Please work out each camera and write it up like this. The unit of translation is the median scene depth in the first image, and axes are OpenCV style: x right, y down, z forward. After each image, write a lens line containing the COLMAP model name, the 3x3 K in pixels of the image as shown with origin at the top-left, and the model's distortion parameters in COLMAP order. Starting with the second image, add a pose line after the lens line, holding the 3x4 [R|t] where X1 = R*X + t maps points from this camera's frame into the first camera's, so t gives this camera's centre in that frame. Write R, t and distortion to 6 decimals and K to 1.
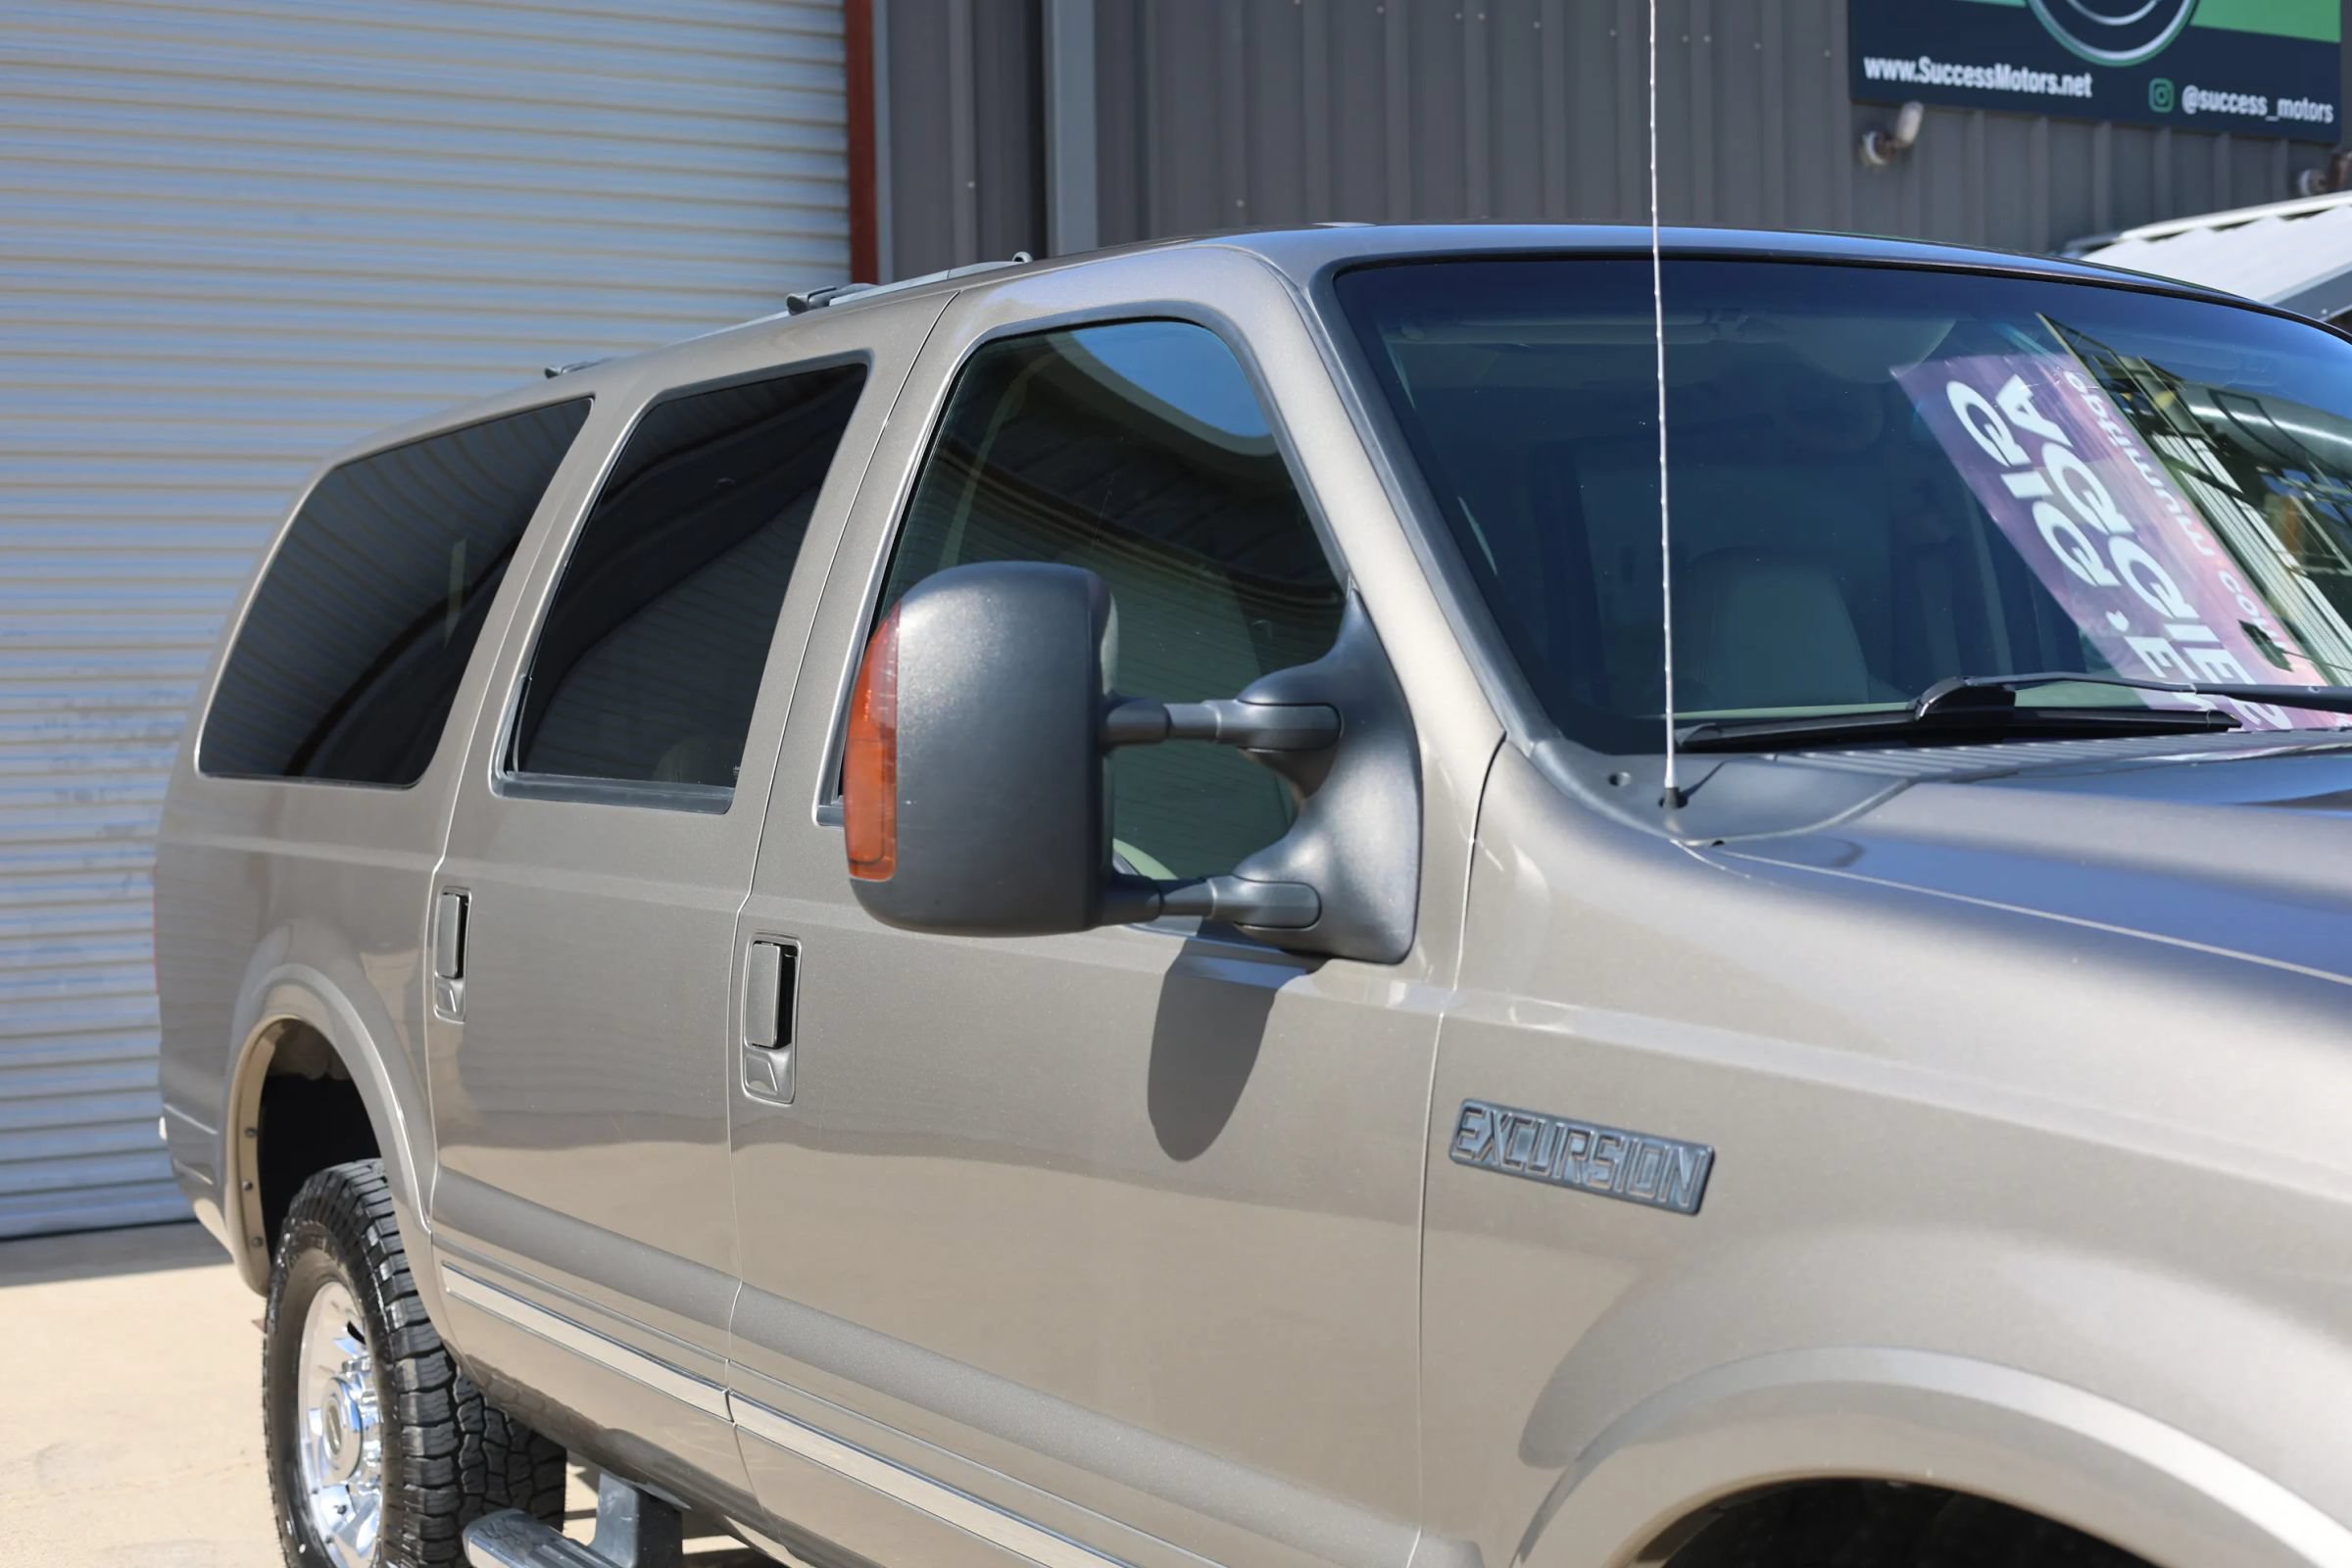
lens RADIAL K [[3304.0, 0, 1181.5], [0, 3304.0, 785.3], [0, 0, 1]] dist [0.073527, -0.308196]
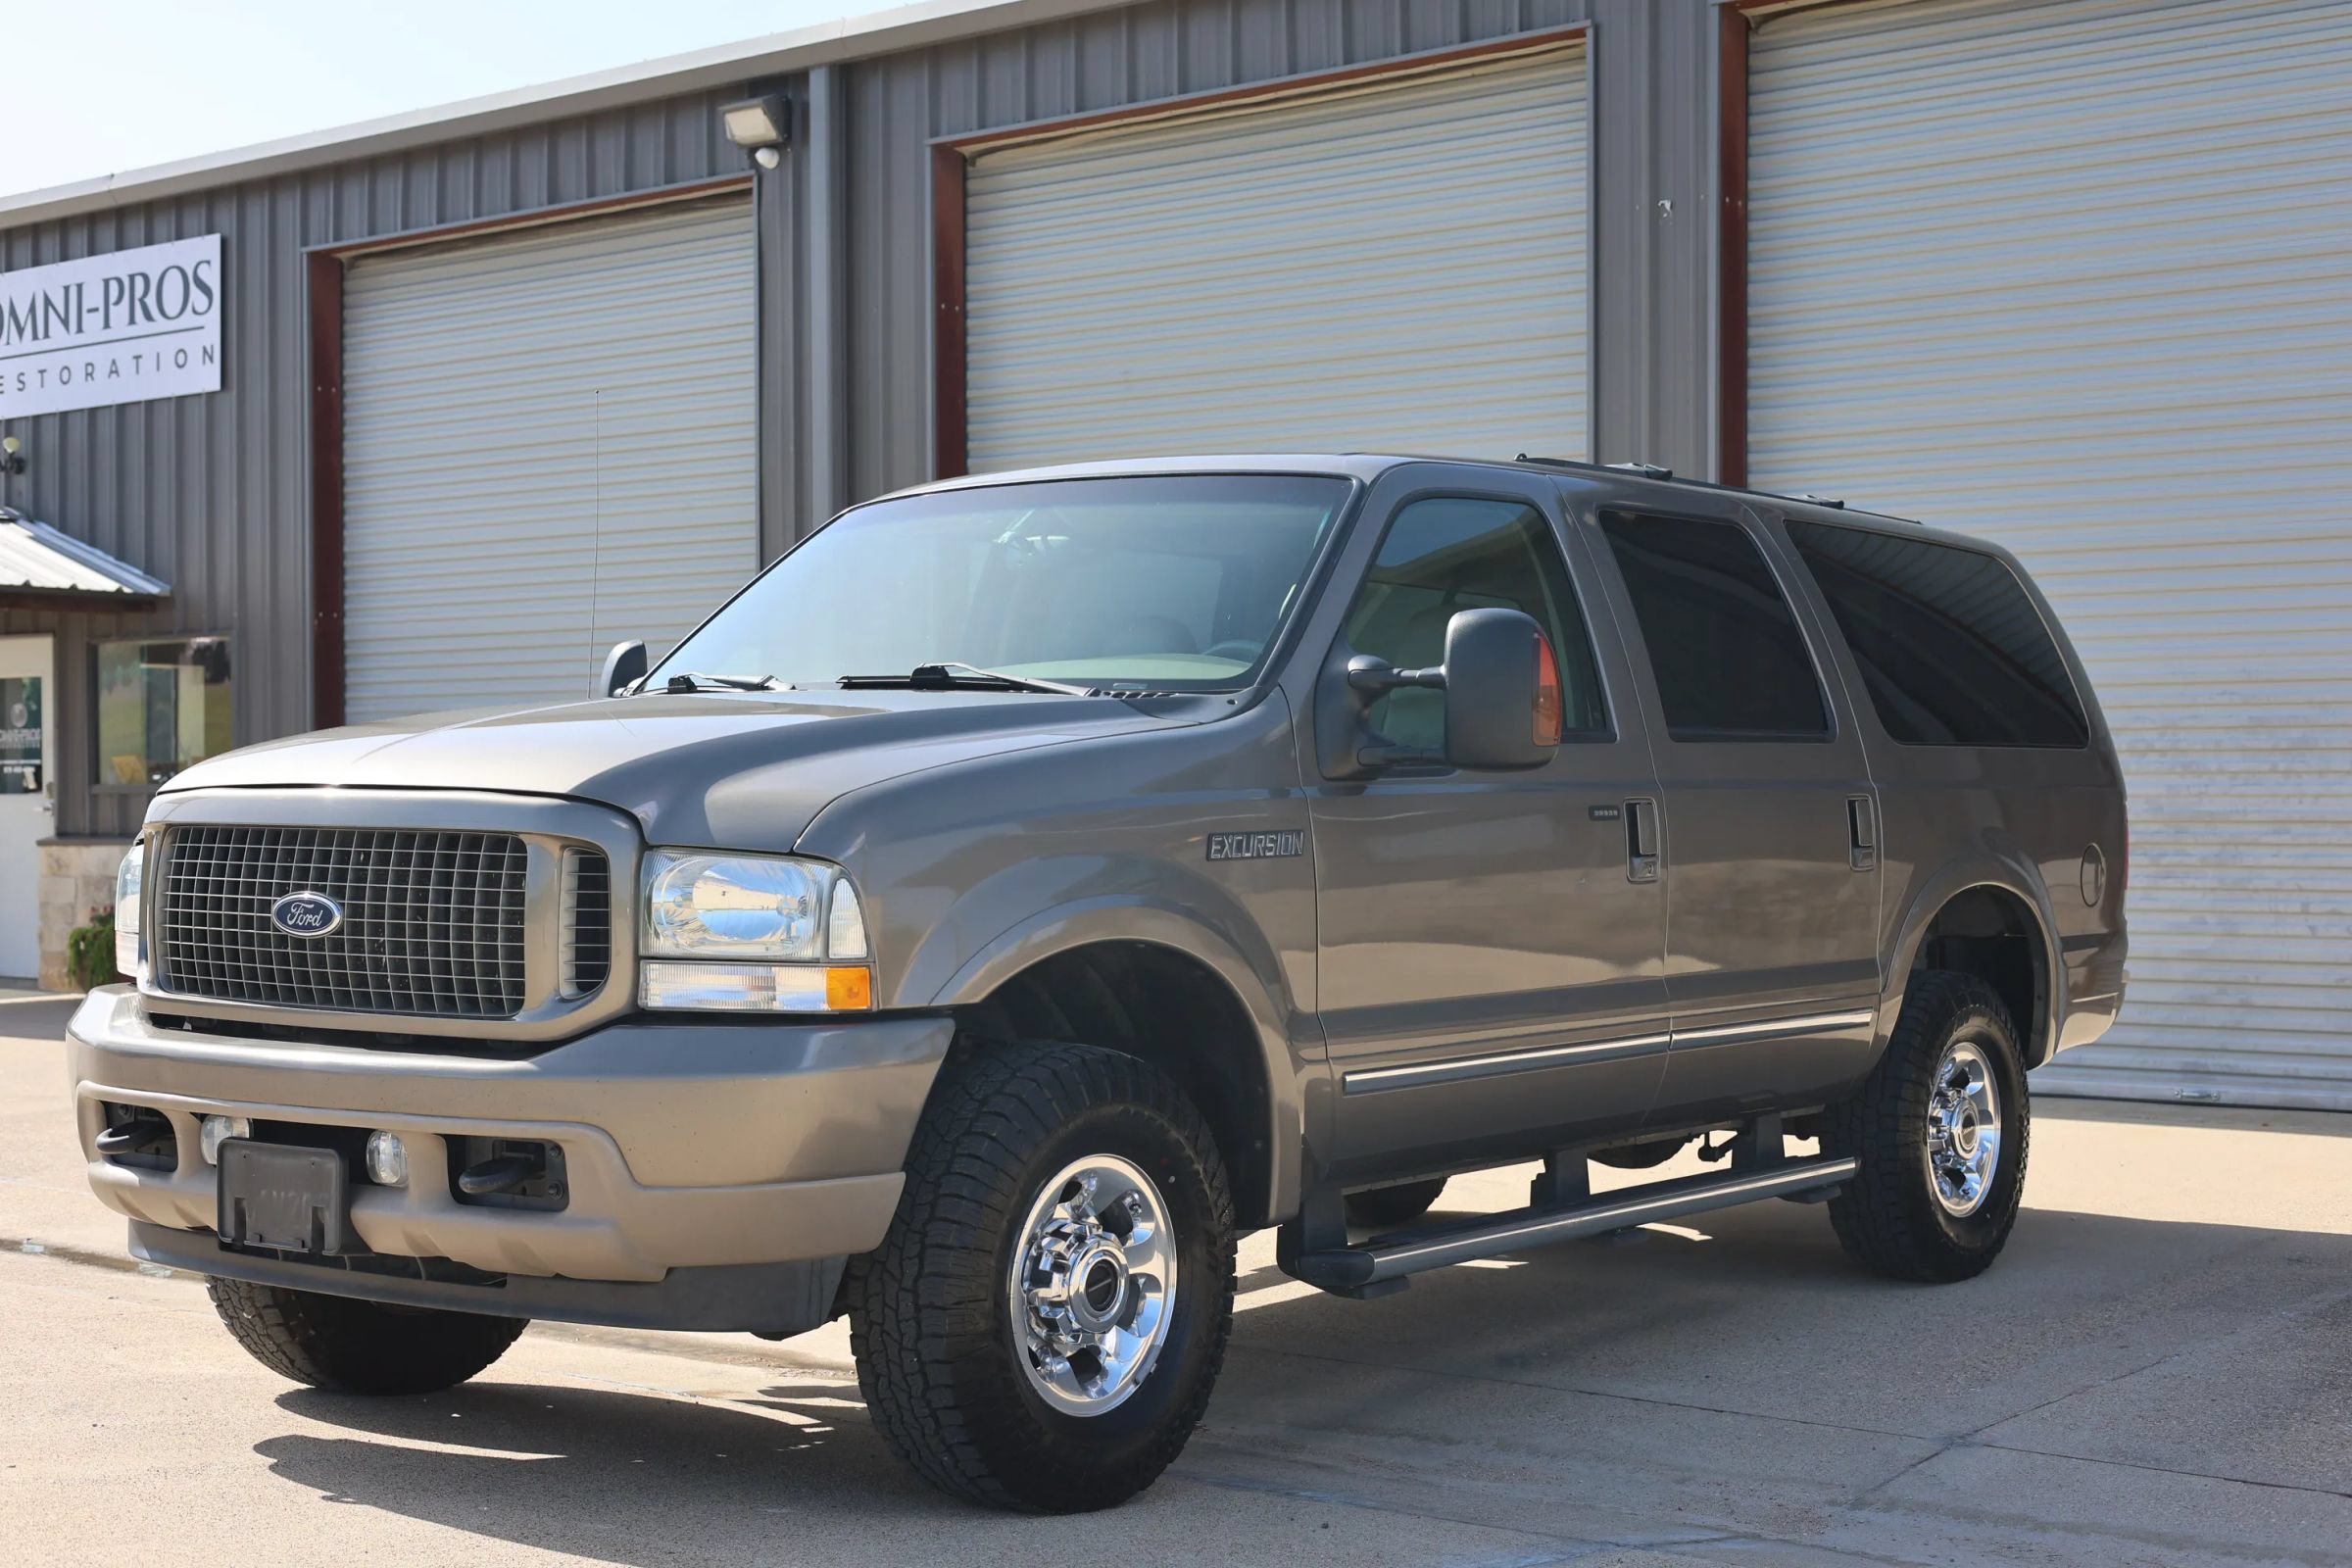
lens RADIAL K [[3286.2, 0, 1176.0], [0, 3286.2, 784.0], [0, 0, 1]] dist [0.089206, -0.369701]
pose [[0.359994, 0.012639, -0.932869, 0.847188], [-0.032174, 0.999482, 0.001125, 0.011405], [0.932400, 0.029609, 0.360214, 0.127624]]
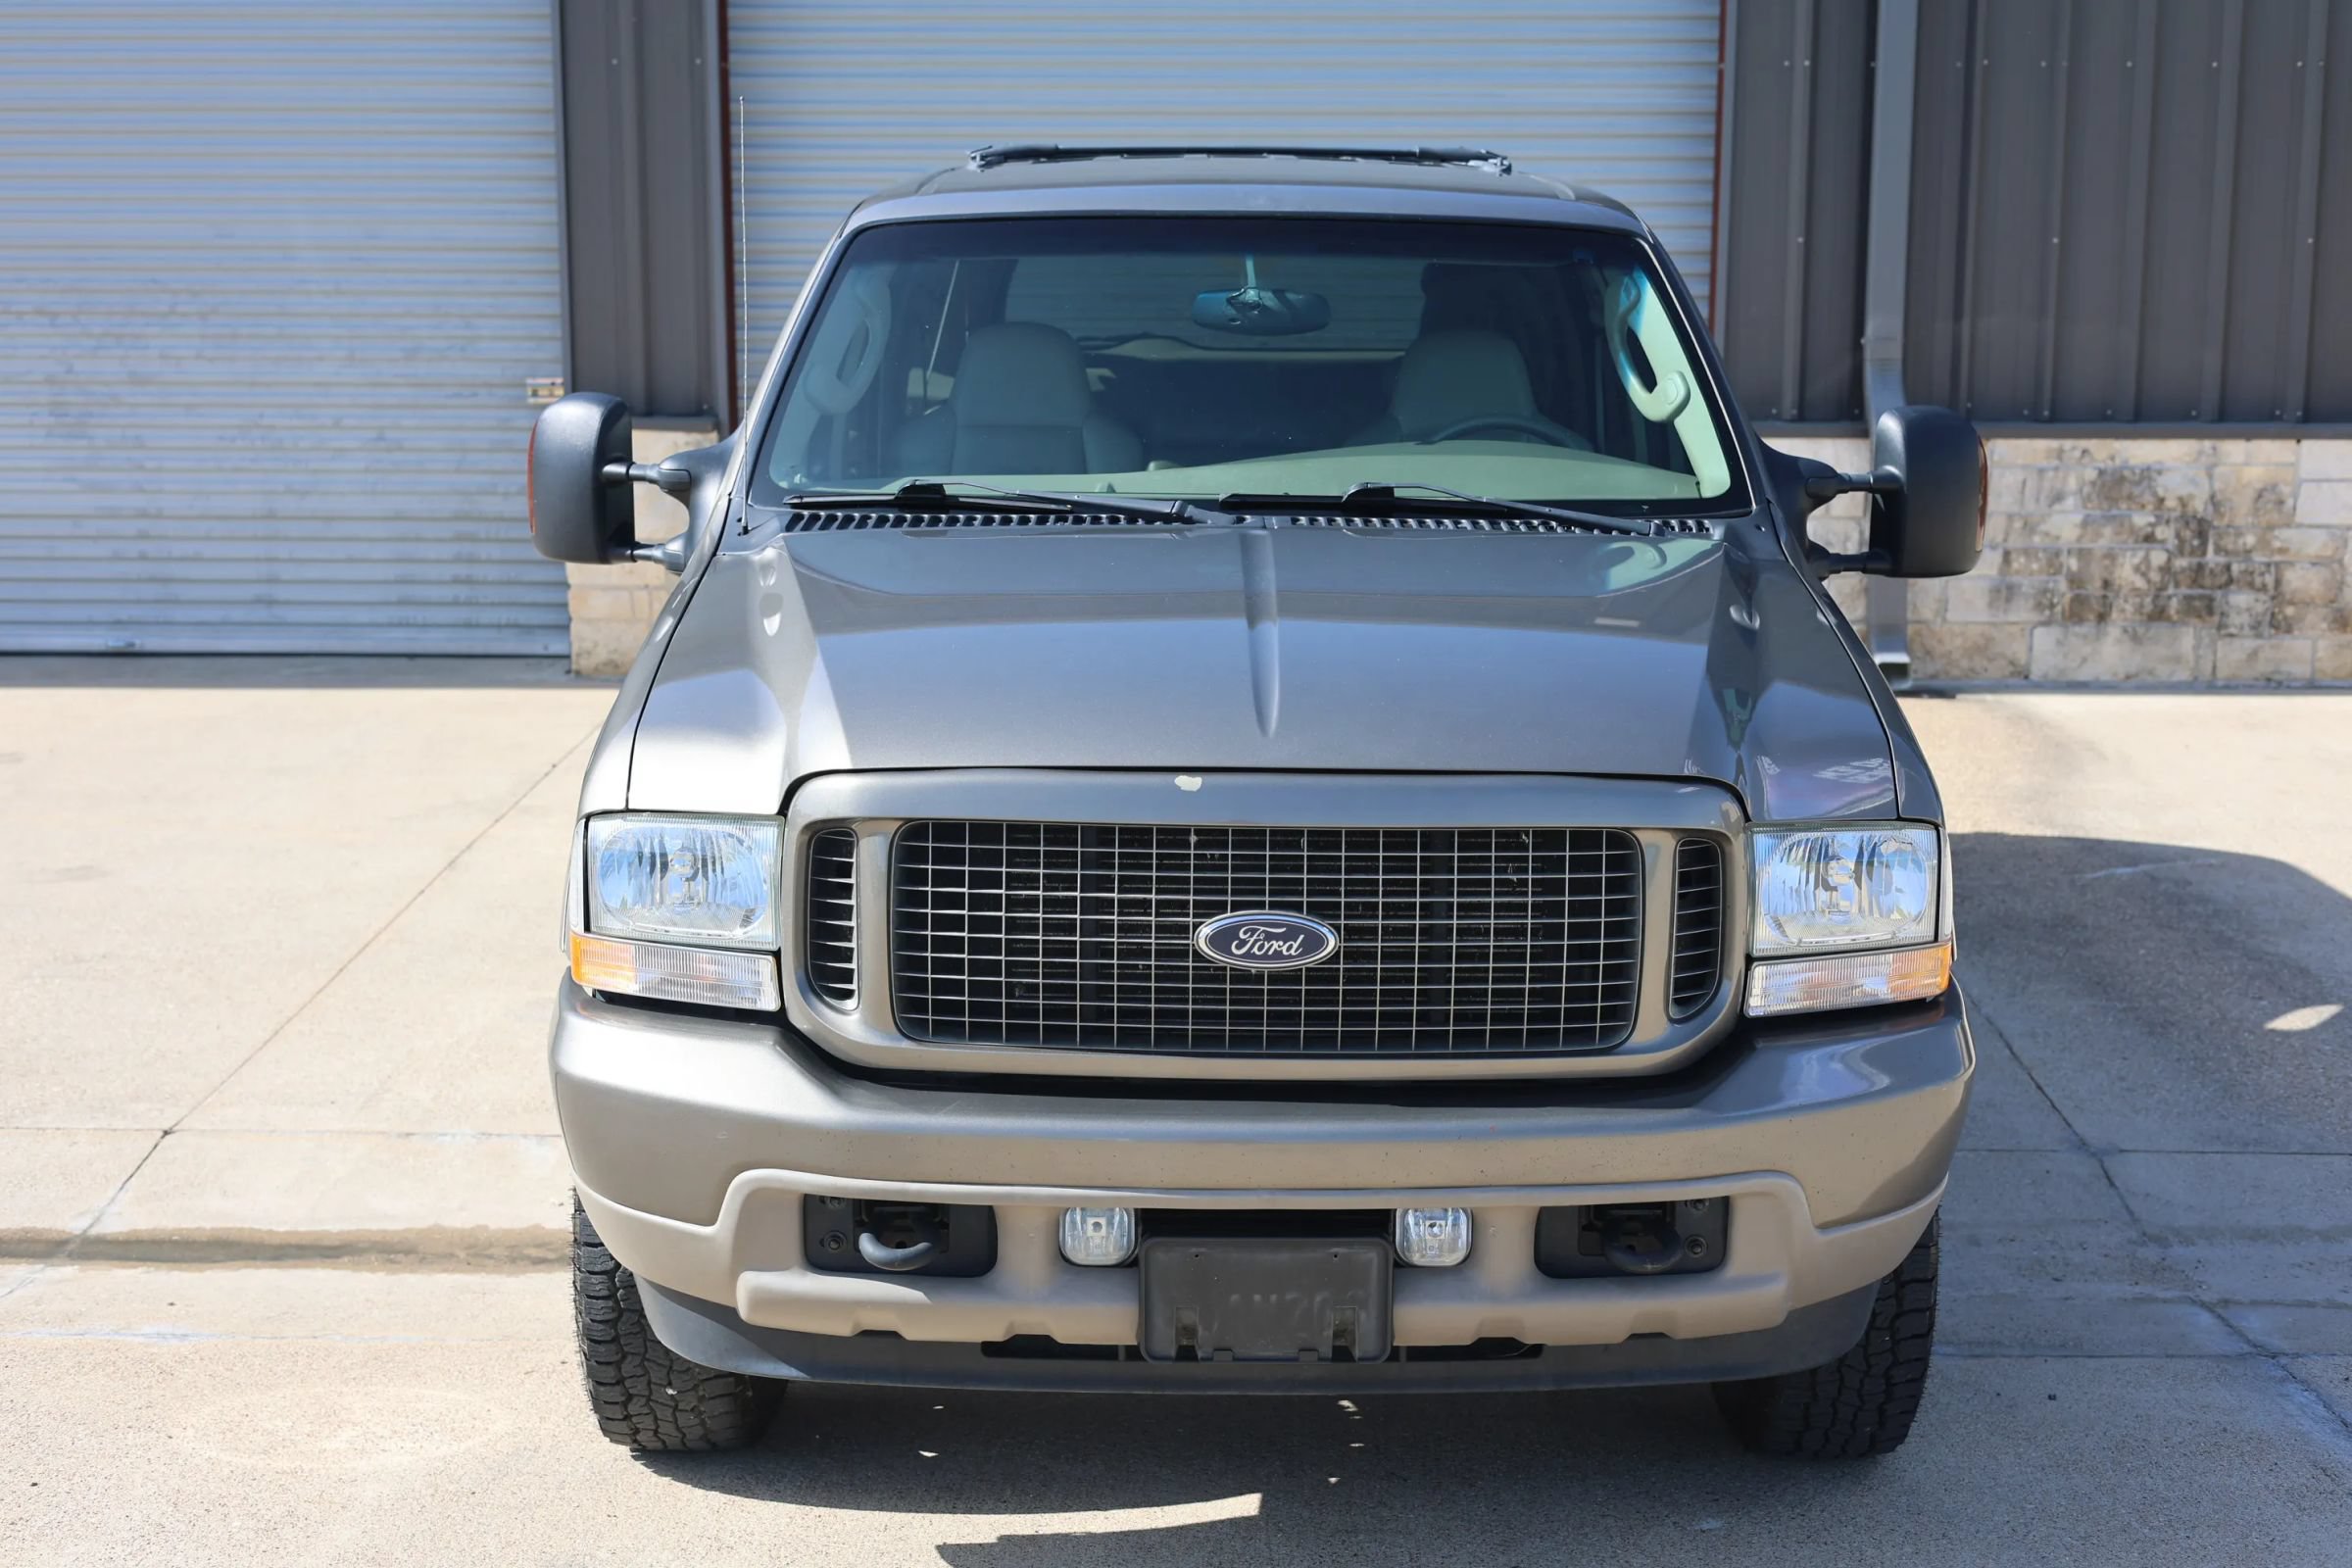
lens RADIAL K [[3344.9, 0, 1187.3], [0, 3344.9, 786.2], [0, 0, 1]] dist [0.013322, -0.028575]
pose [[0.866447, 0.115060, -0.485831, 0.428603], [-0.034793, 0.984632, 0.171141, -0.062752], [0.498056, -0.131381, 0.857134, -0.219624]]
